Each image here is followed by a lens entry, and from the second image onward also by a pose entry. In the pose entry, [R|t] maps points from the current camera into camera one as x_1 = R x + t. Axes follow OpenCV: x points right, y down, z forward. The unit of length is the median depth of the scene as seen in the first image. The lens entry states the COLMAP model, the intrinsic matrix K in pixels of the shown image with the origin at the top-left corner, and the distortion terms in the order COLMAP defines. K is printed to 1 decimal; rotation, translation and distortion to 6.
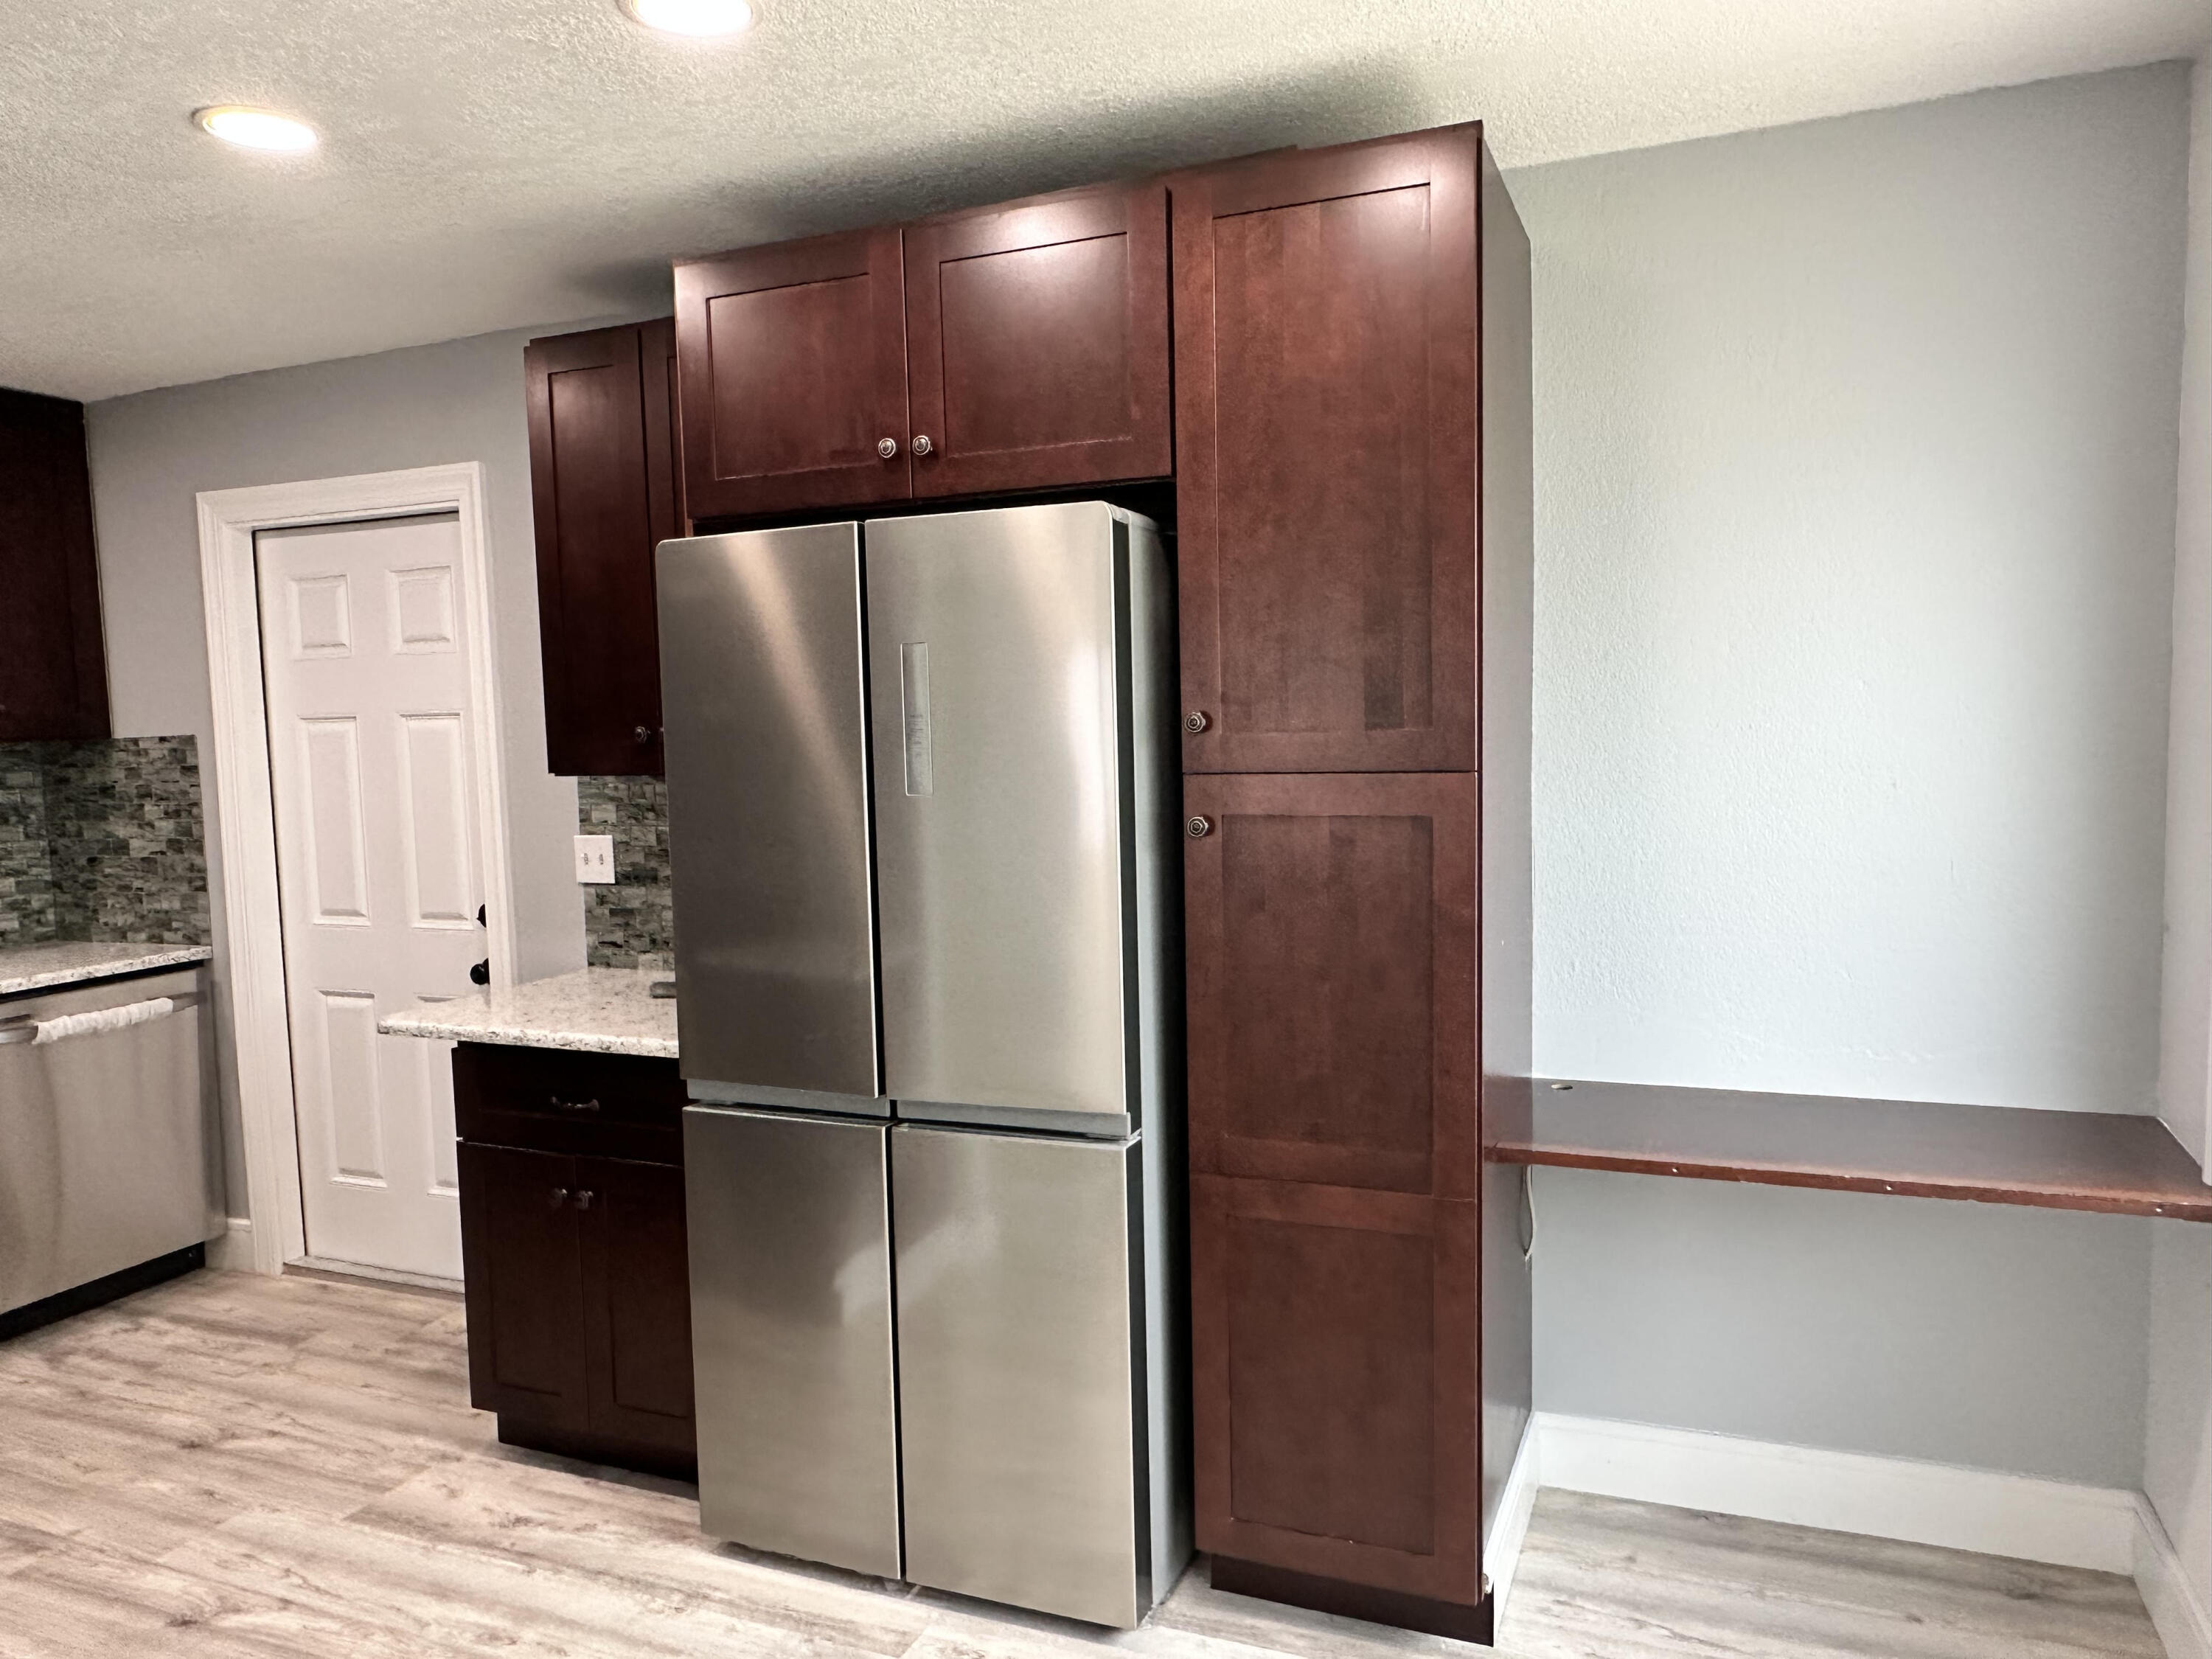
lens RADIAL K [[1513.9, 0, 1106.4], [0, 1513.9, 848.7], [0, 0, 1]] dist [-0.009968, 0.003198]
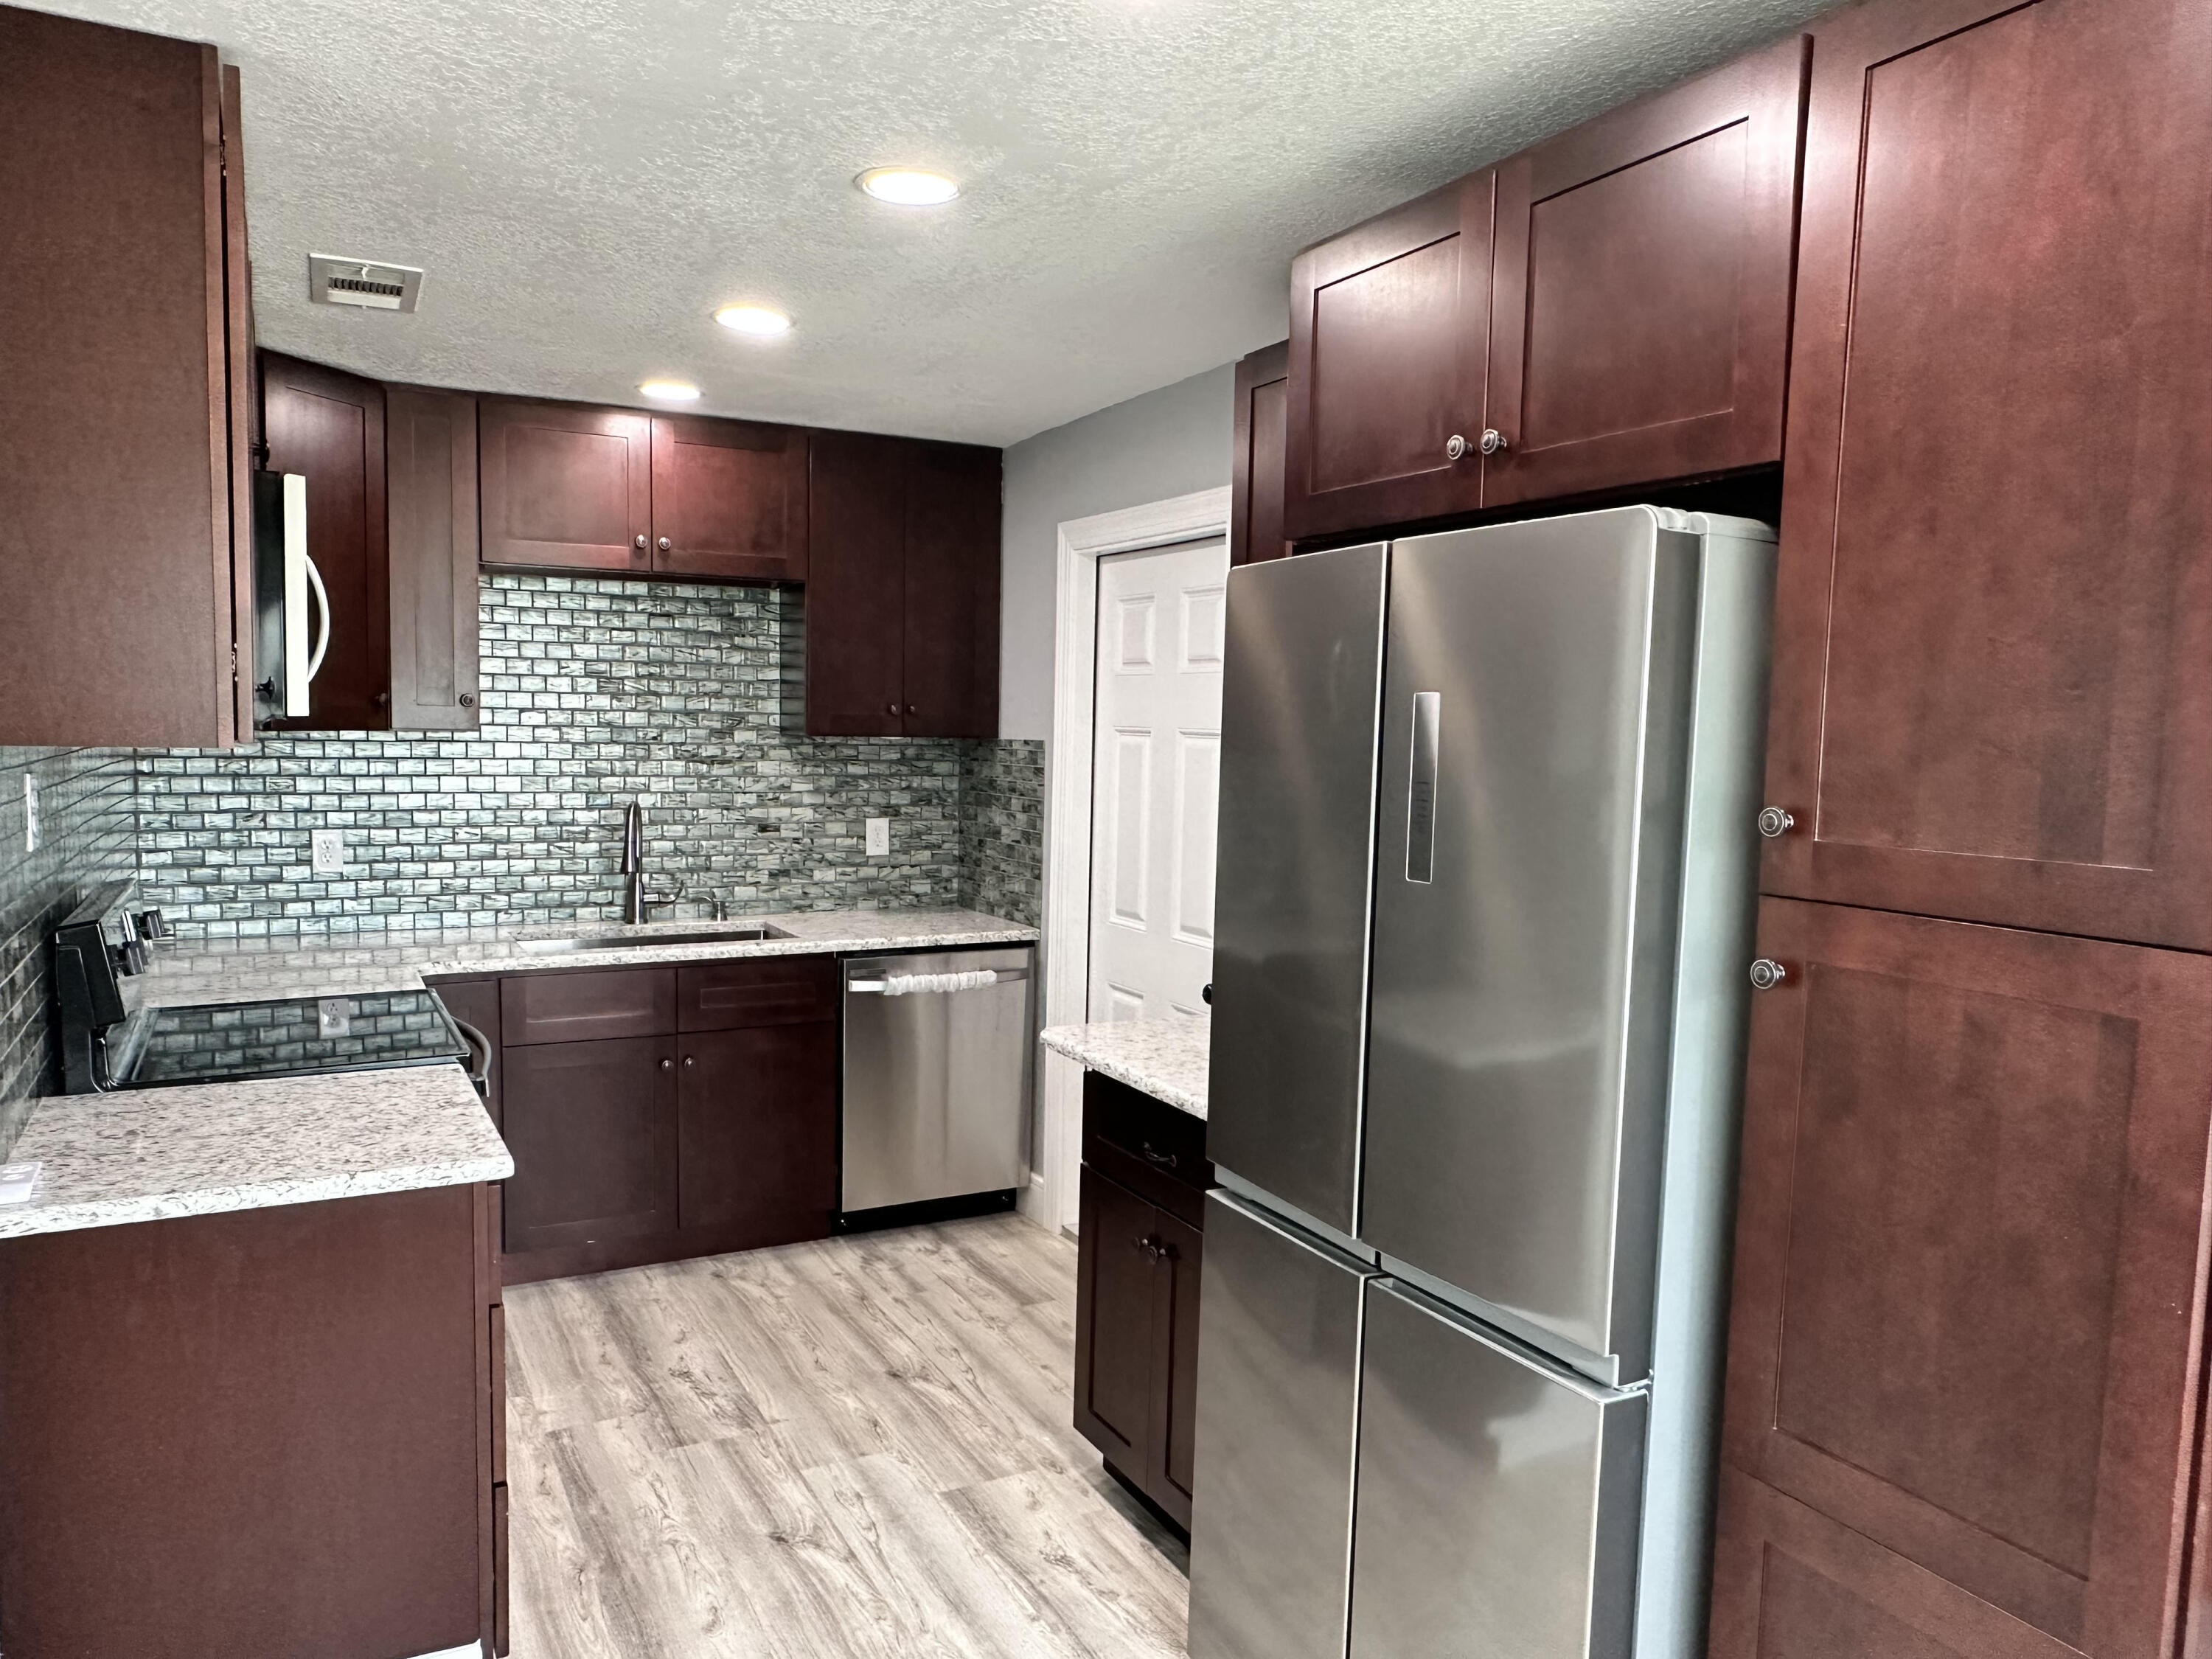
lens RADIAL K [[1513.9, 0, 1106.4], [0, 1513.9, 848.7], [0, 0, 1]] dist [-0.009968, 0.003198]
pose [[0.770981, 0.097330, -0.629376, 0.176195], [-0.099047, 0.994553, 0.032472, -0.043927], [0.629109, 0.037302, 0.776422, 0.194887]]
